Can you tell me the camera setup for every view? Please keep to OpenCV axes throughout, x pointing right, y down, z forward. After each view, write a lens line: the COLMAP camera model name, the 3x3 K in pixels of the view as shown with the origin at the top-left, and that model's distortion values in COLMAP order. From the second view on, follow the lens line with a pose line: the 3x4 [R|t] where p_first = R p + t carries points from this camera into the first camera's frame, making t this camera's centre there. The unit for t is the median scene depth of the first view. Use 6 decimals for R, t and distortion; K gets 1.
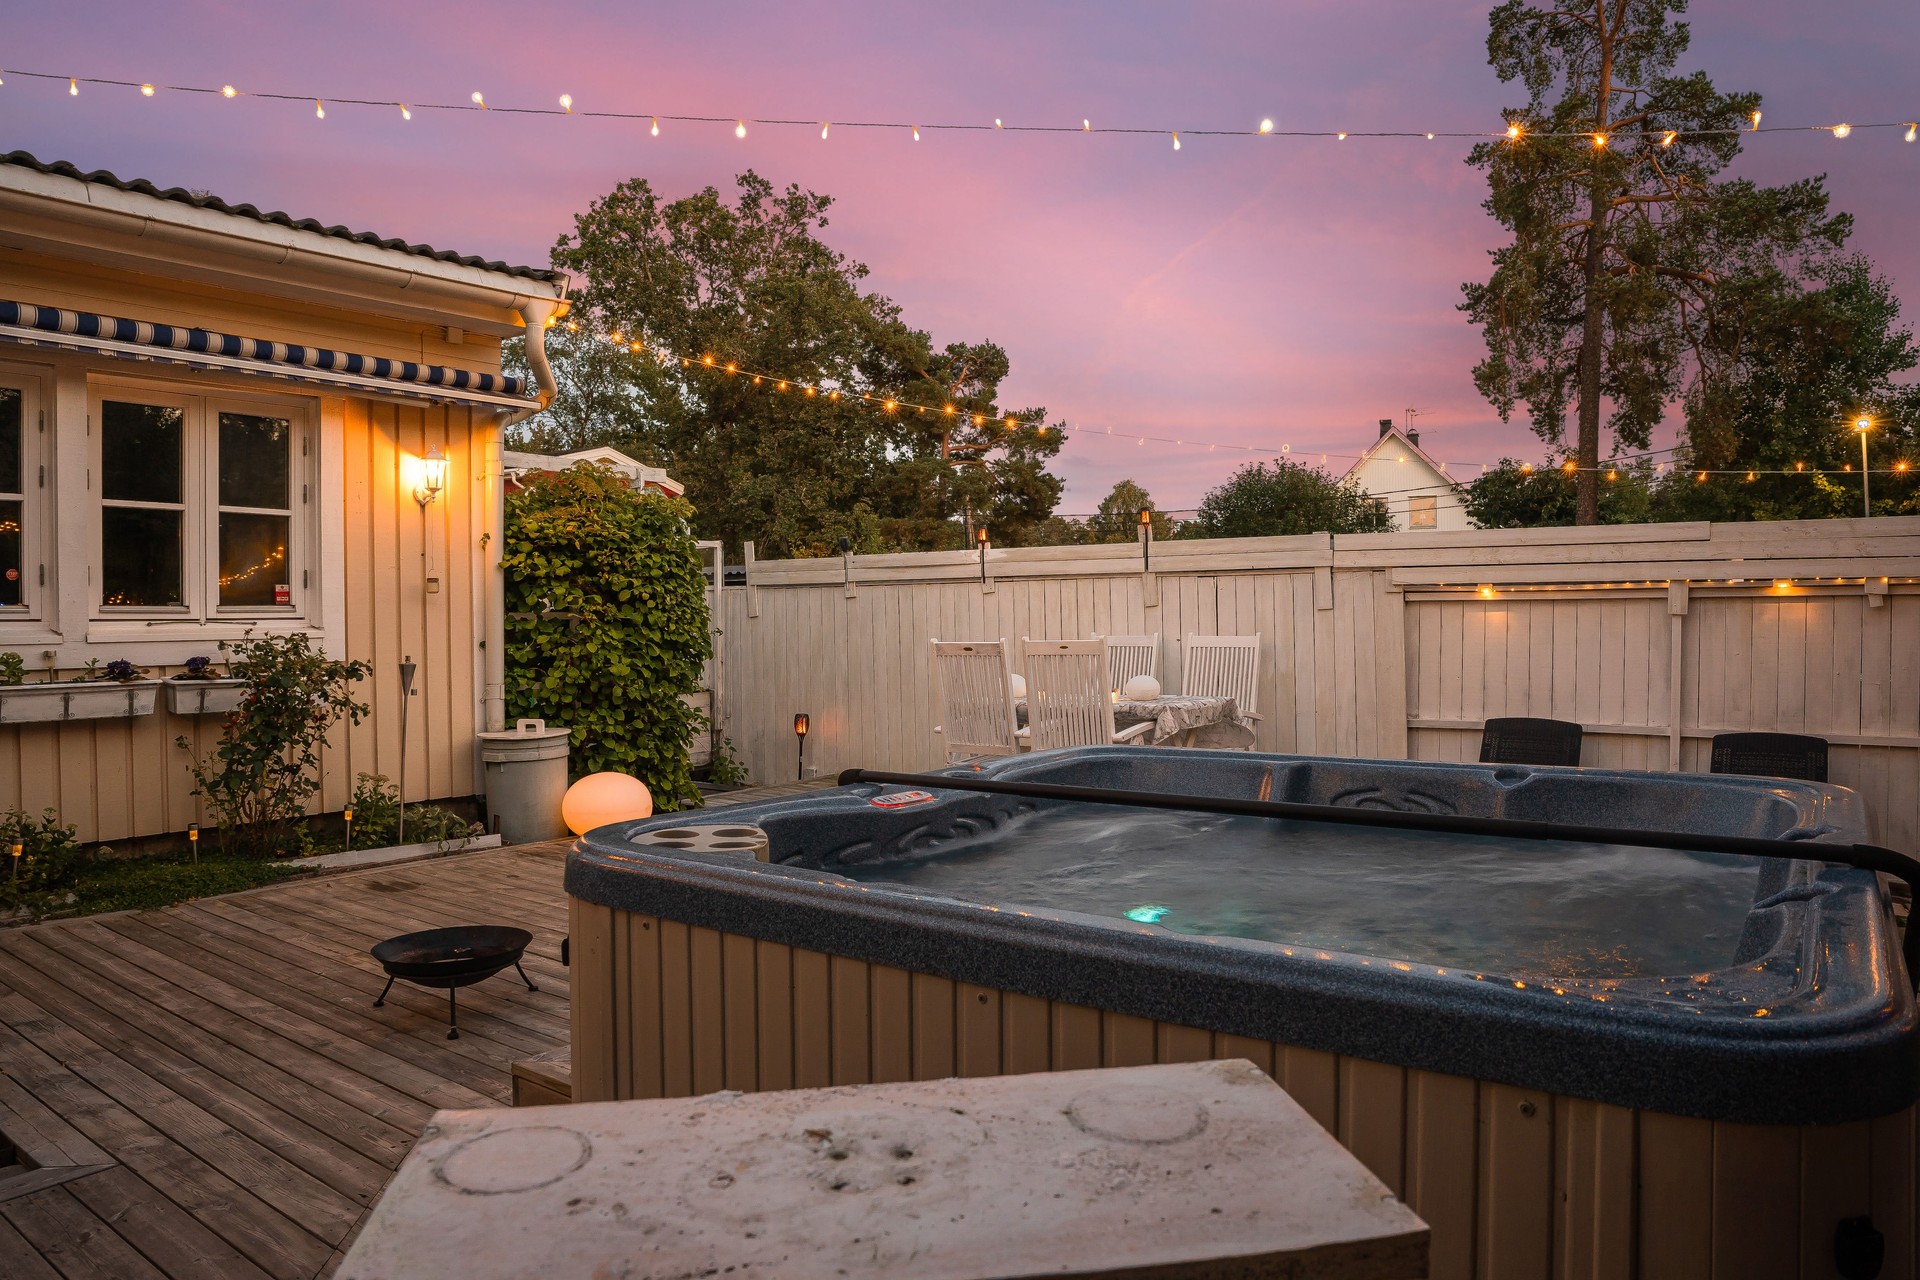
lens RADIAL K [[1343.6, 0, 960.3], [0, 1343.6, 641.8], [0, 0, 1]] dist [0.048797, 0.002988]
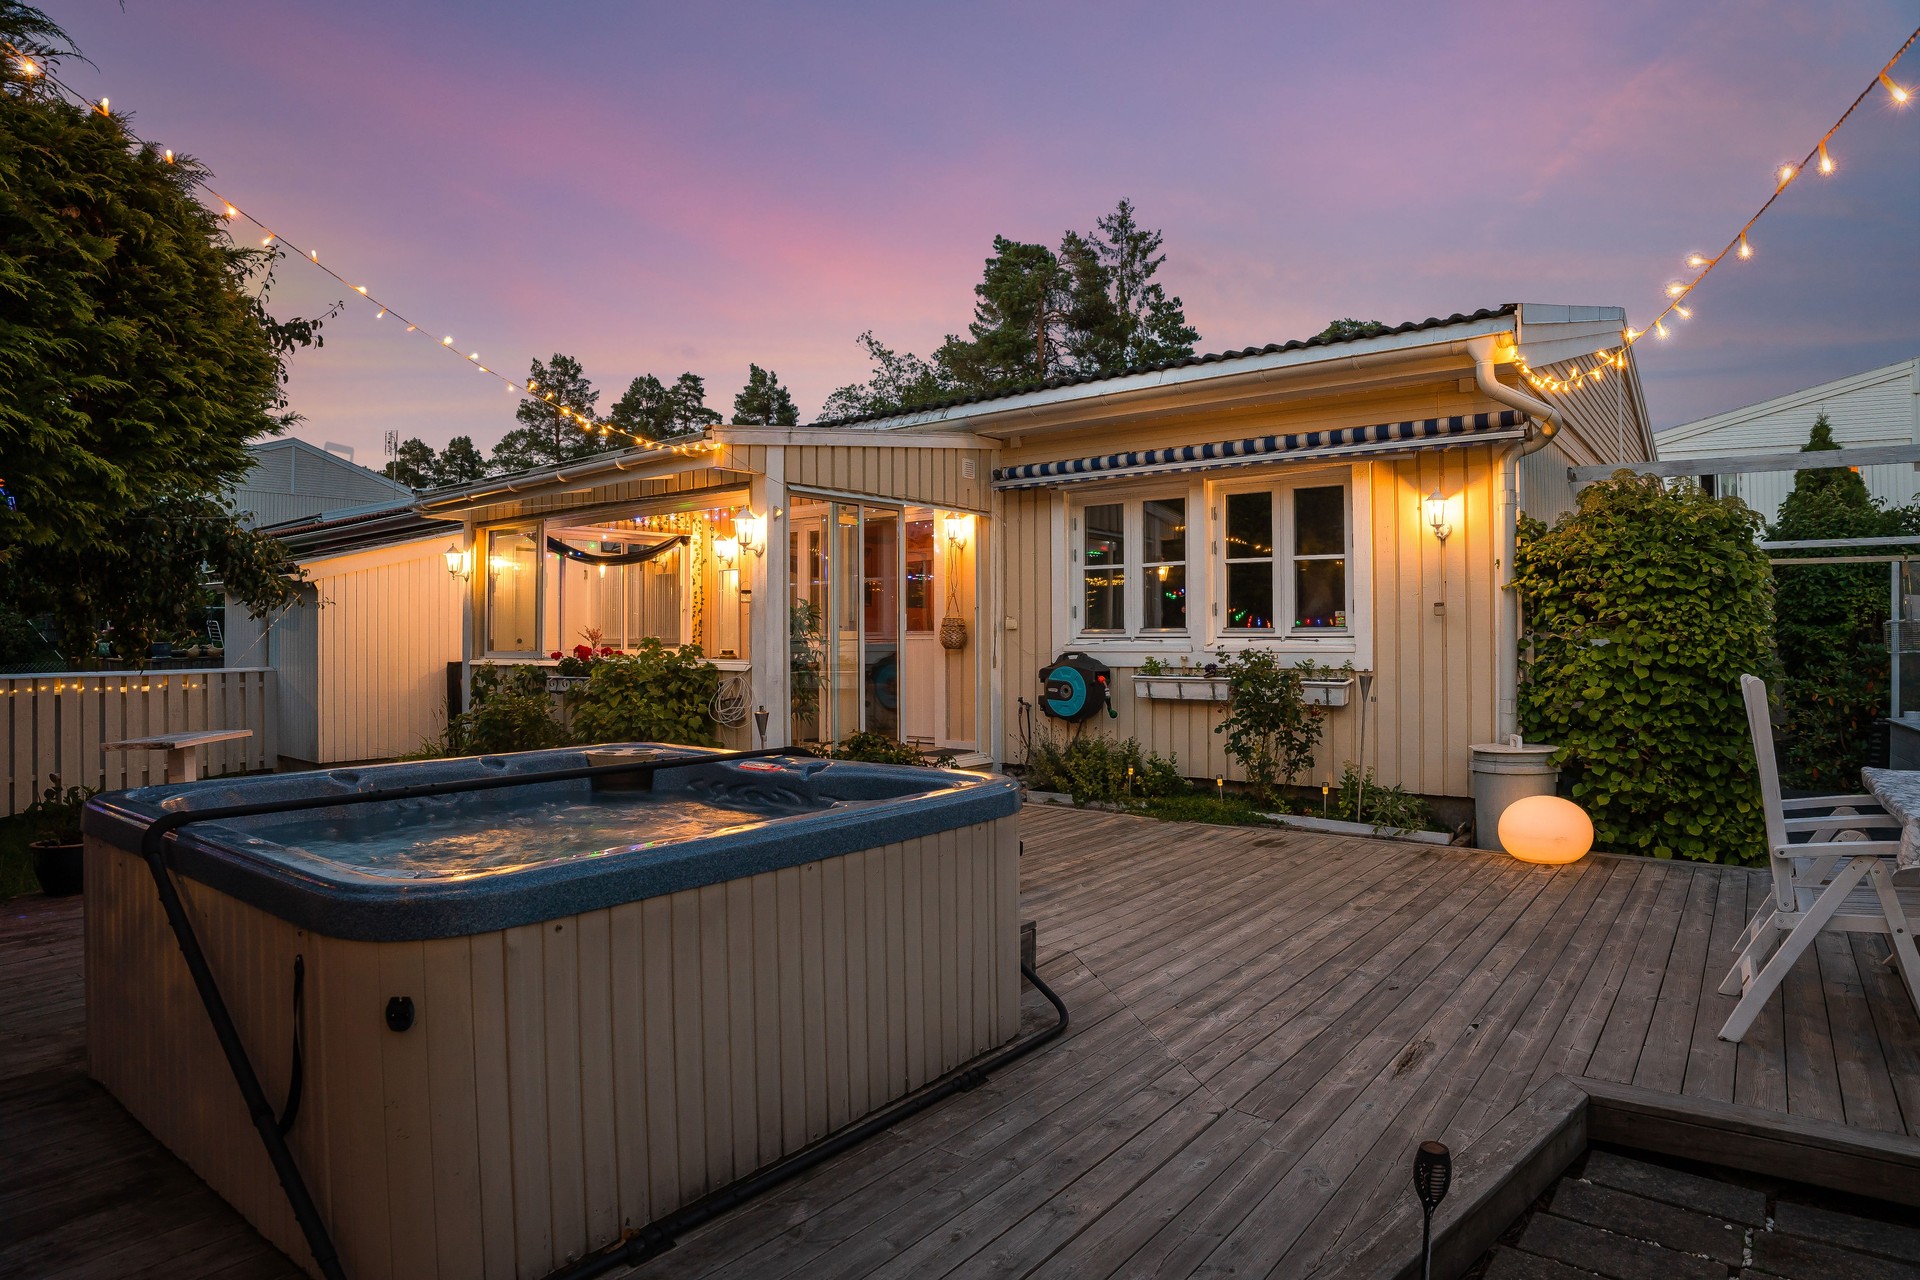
lens RADIAL K [[1067.1, 0, 961.4], [0, 1067.1, 637.2], [0, 0, 1]] dist [-0.046704, 0.000679]
pose [[0.068950, 0.007744, -0.997590, 0.512672], [-0.022085, 0.999737, 0.006234, -0.015285], [0.997376, 0.021602, 0.069103, 0.571519]]
